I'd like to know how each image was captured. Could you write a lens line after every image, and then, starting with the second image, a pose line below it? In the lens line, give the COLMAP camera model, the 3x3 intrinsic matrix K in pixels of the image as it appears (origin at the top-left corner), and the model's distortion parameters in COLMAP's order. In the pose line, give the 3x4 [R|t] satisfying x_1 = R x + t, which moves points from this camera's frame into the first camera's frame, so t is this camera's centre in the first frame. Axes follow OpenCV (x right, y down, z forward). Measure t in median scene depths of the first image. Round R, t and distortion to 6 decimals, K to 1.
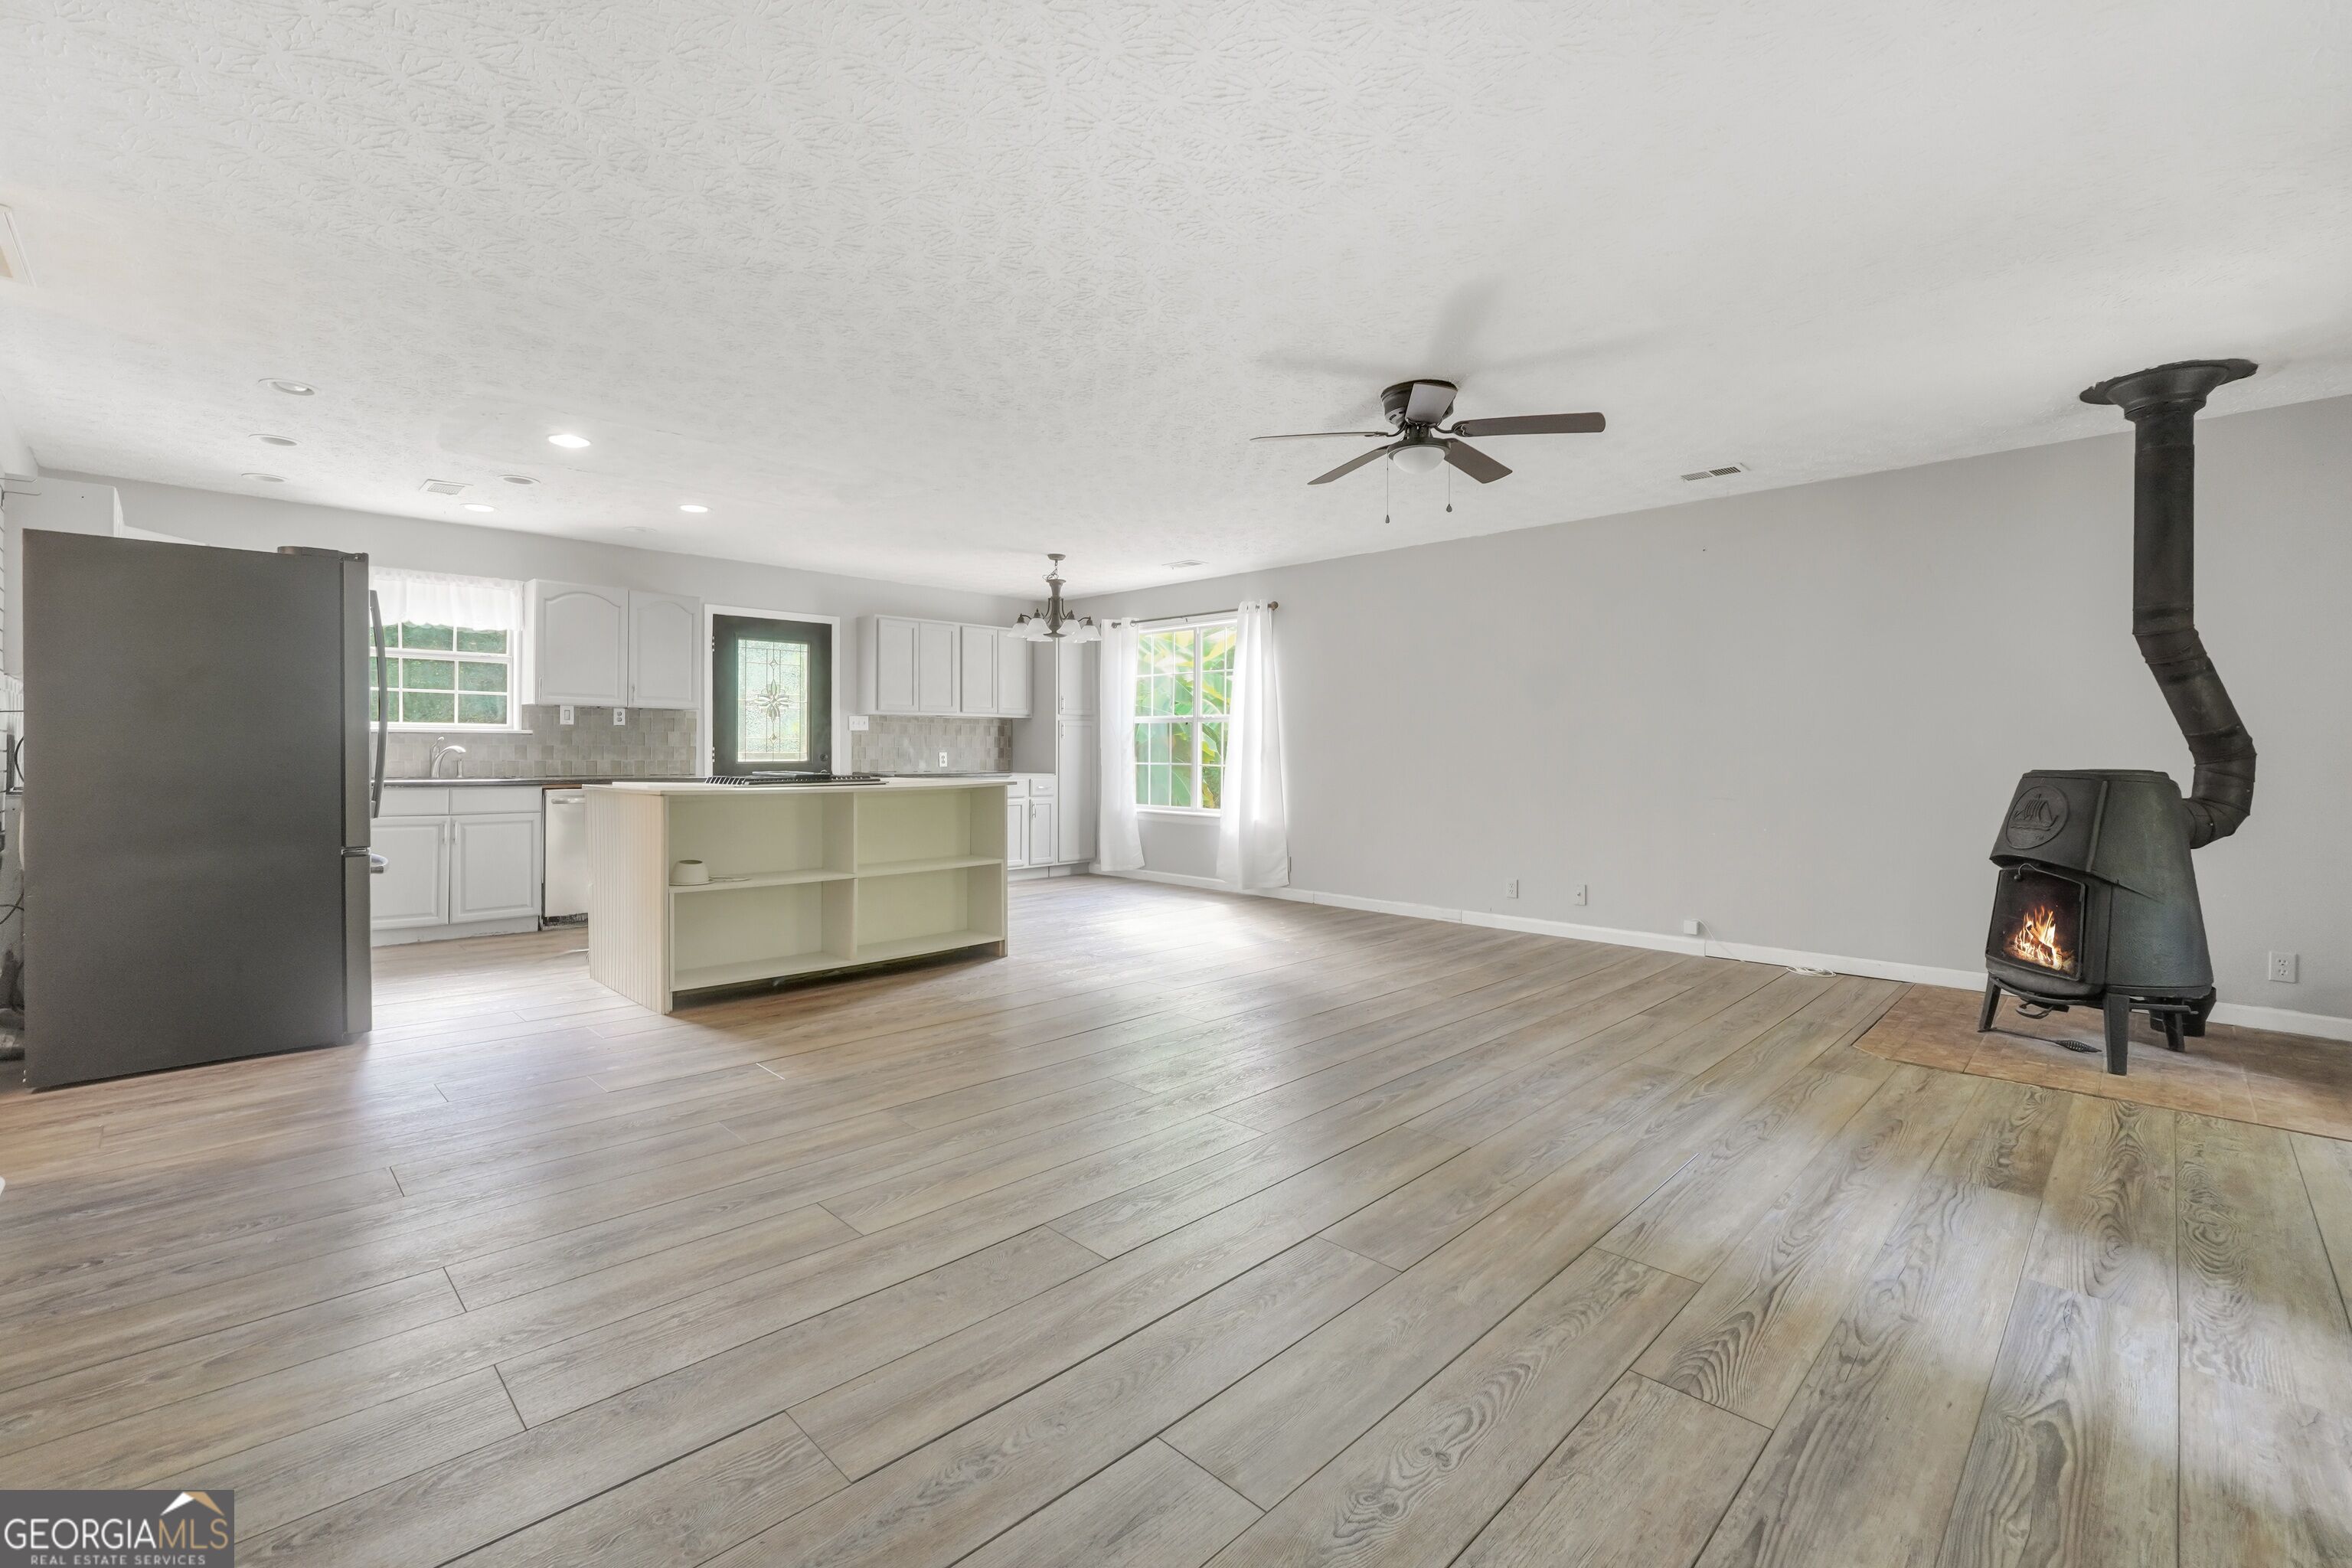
lens RADIAL K [[1024.0, 0, 1174.5], [0, 1024.0, 761.3], [0, 0, 1]] dist [-0.015234, 0.000595]
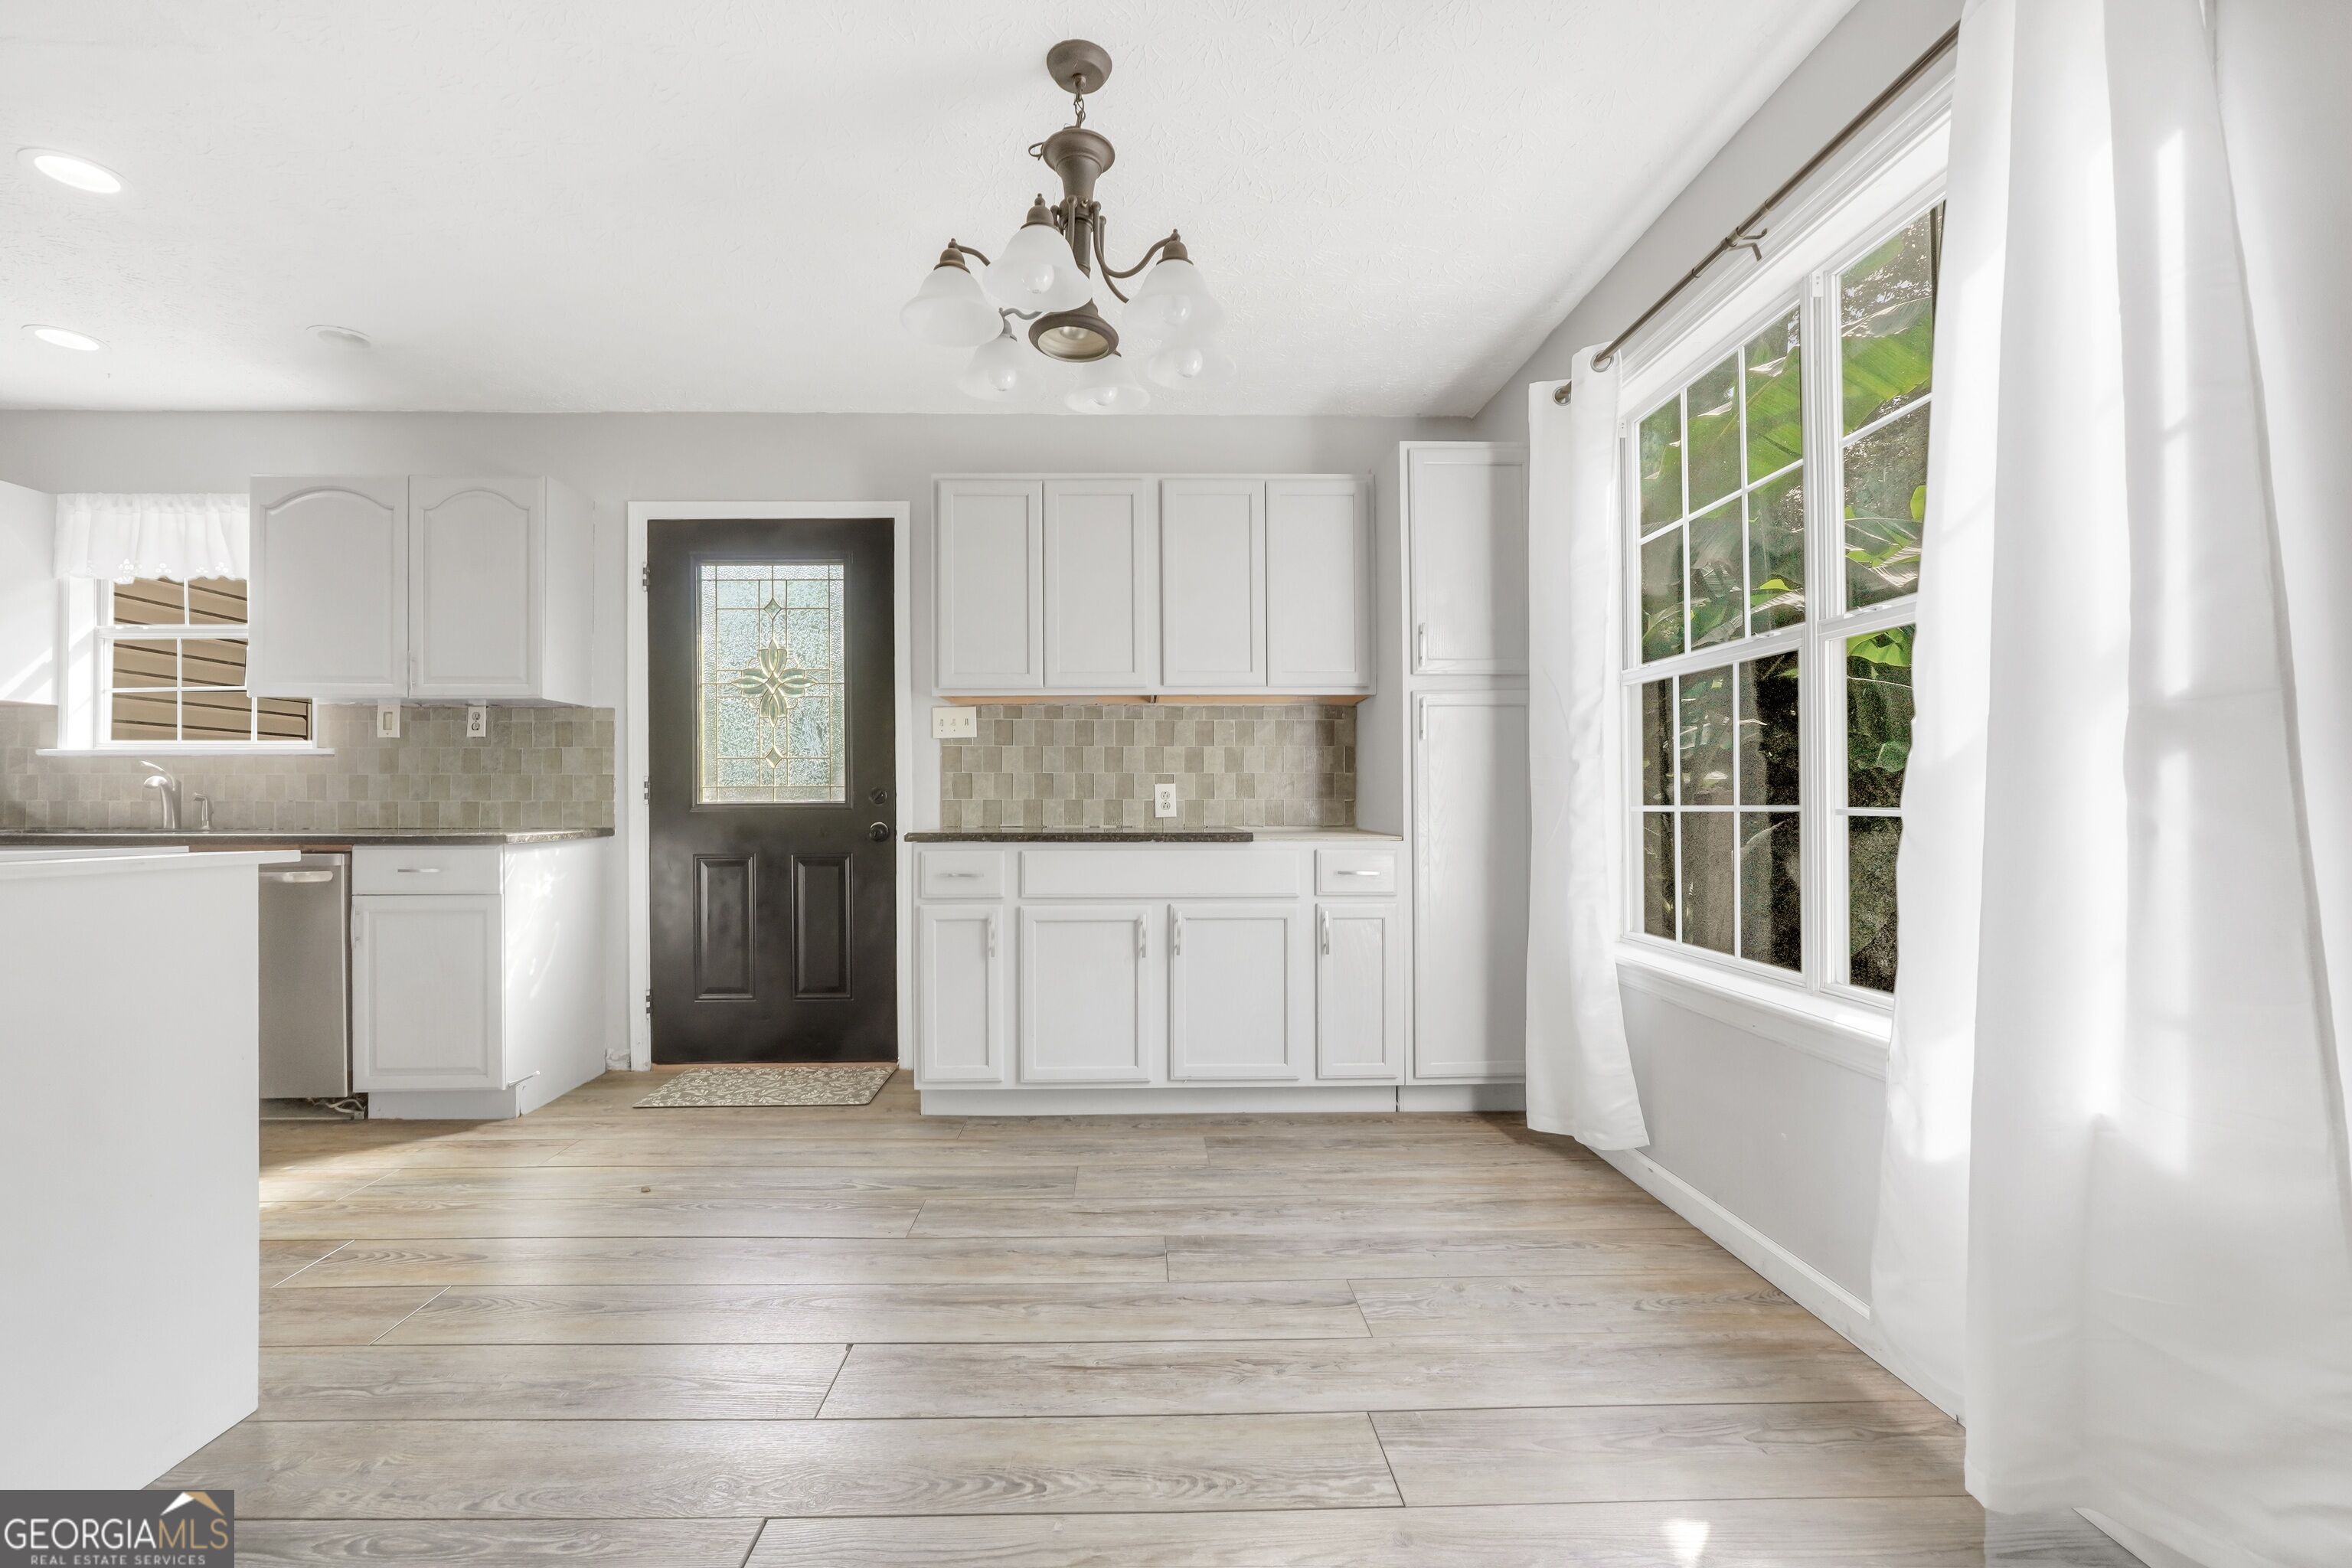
lens RADIAL K [[984.1, 0, 1176.0], [0, 984.1, 784.0], [0, 0, 1]] dist [-0.012709, 0.001078]
pose [[0.712040, -0.020402, -0.701842, 0.100796], [-0.002174, 0.999509, -0.031261, 0.006164], [0.702135, 0.023785, 0.711646, 0.956326]]
